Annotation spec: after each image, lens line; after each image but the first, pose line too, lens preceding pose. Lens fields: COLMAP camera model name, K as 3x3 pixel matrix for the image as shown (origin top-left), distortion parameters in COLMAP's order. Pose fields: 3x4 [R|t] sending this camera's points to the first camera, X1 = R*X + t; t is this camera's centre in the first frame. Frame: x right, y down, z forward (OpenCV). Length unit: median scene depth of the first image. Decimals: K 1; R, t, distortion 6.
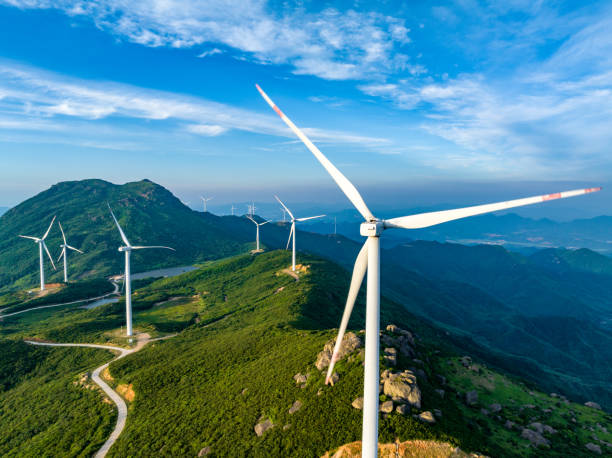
lens RADIAL K [[430.7, 0, 308.1], [0, 430.7, 225.6], [0, 0, 1]] dist [-0.045860, 0.008032]
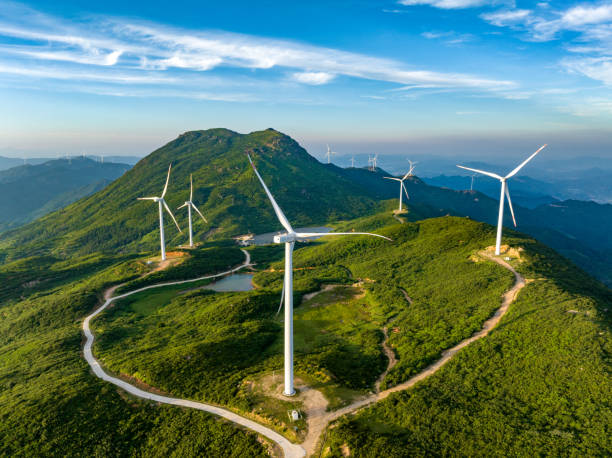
lens RADIAL K [[430.7, 0, 308.1], [0, 430.7, 225.6], [0, 0, 1]] dist [-0.045860, 0.008032]
pose [[0.965737, 0.045079, -0.255576, -0.064666], [-0.016414, 0.993437, 0.113199, -0.004728], [0.259001, -0.105125, 0.960139, 0.122887]]
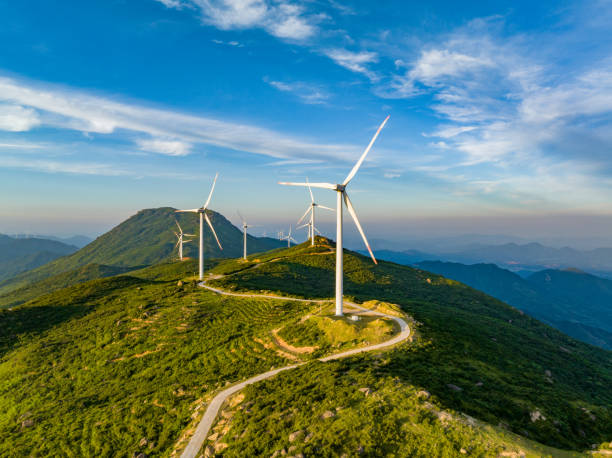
lens RADIAL K [[430.7, 0, 308.1], [0, 430.7, 225.6], [0, 0, 1]] dist [-0.045860, 0.008032]
pose [[0.998118, -0.001685, -0.061299, 0.033914], [-0.002797, 0.997331, -0.072961, 0.059568], [0.061259, 0.072995, 0.995449, -0.409242]]
